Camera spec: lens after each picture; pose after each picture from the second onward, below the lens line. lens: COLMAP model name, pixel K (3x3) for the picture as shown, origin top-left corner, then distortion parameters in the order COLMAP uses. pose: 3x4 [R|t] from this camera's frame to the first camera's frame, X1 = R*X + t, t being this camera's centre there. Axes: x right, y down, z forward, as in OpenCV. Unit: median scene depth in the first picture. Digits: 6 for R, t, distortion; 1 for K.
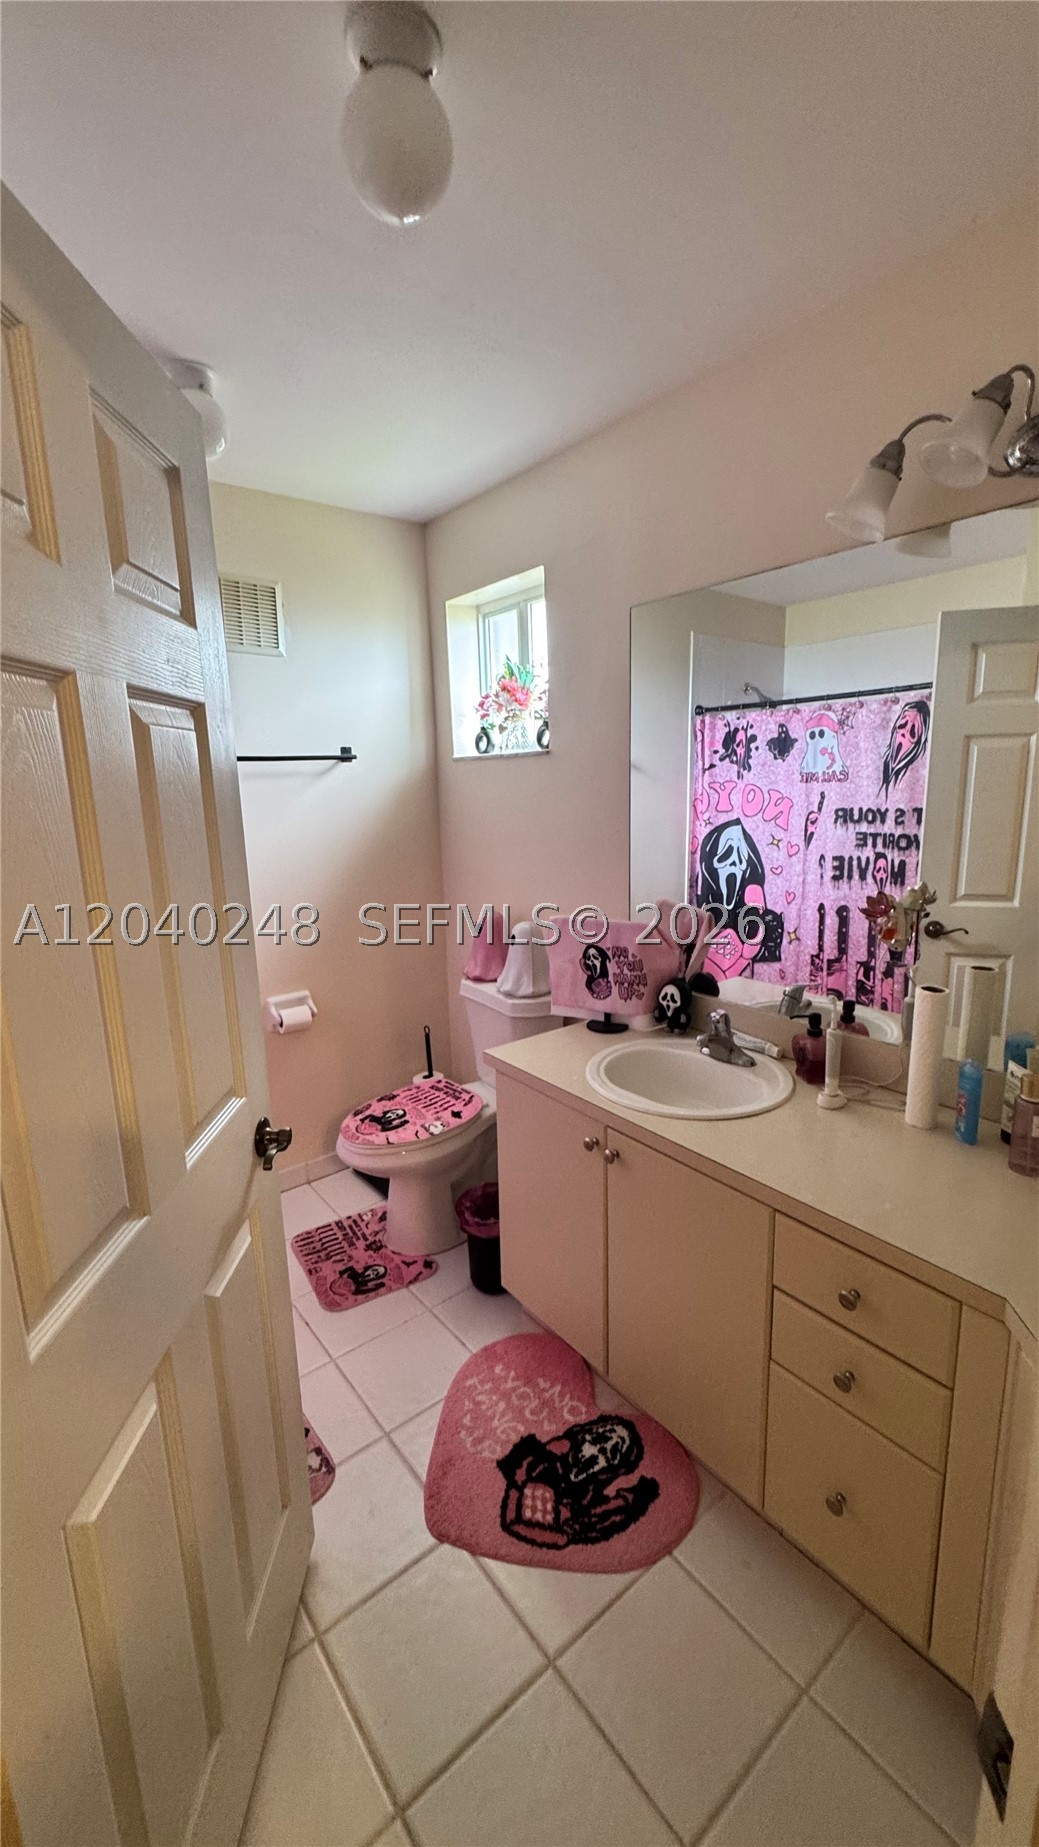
lens RADIAL K [[738.8, 0, 519.5], [0, 738.8, 923.5], [0, 0, 1]] dist [-0.003272, 0.000078]
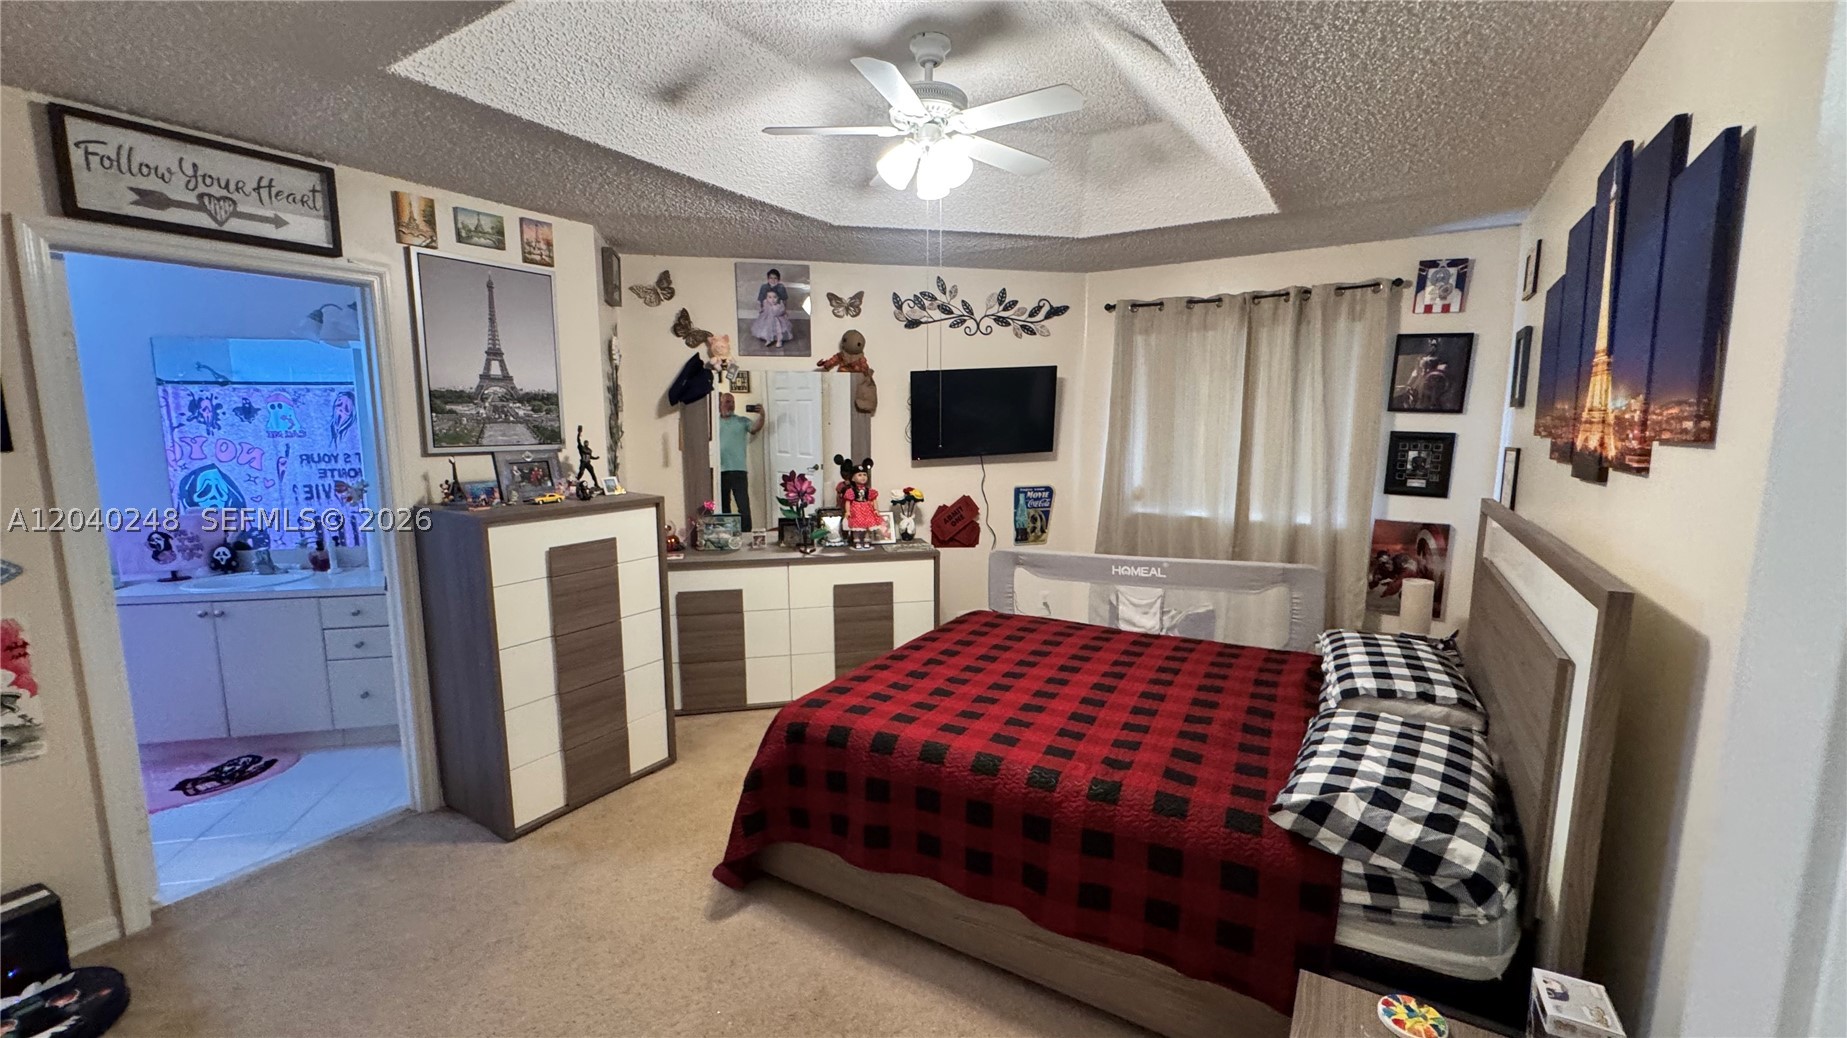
lens RADIAL K [[738.8, 0, 920.5], [0, 738.8, 519.5], [0, 0, 1]] dist [-0.003272, 0.000078]
pose [[0.427404, -0.091813, 0.899386, -0.416850], [0.163978, 0.986202, 0.022751, 0.156816], [-0.889065, 0.137756, 0.436562, -0.811145]]
